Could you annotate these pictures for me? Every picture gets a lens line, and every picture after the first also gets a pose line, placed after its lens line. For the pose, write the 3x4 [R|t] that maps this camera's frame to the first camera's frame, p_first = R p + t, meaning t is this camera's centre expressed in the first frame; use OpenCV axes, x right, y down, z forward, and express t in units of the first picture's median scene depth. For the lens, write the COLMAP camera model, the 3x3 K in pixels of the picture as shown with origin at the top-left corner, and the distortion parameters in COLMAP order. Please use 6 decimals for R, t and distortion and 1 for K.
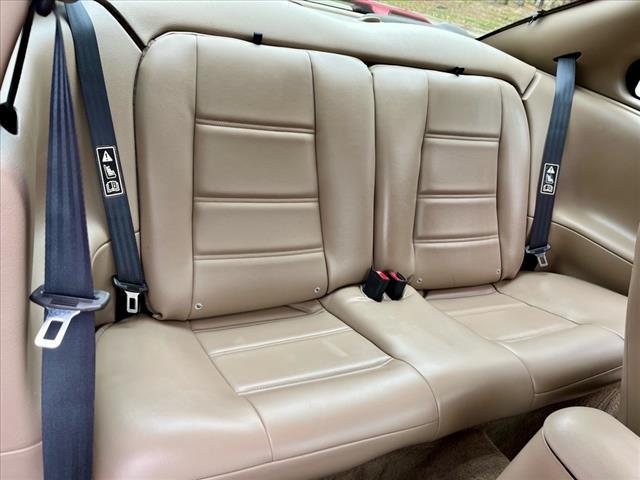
lens RADIAL K [[488.9, 0, 320.0], [0, 488.9, 240.0], [0, 0, 1]] dist [-0.001261, -0.003018]
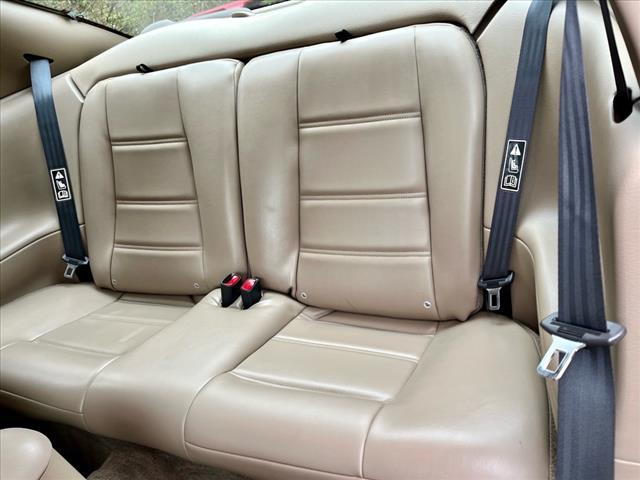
lens RADIAL K [[507.0, 0, 320.0], [0, 507.0, 240.0], [0, 0, 1]] dist [0.003518, -0.003576]
pose [[0.579377, 0.065451, -0.812428, 1.016495], [-0.054645, 0.997647, 0.041403, -0.057028], [0.813226, 0.020408, 0.581590, 0.547906]]
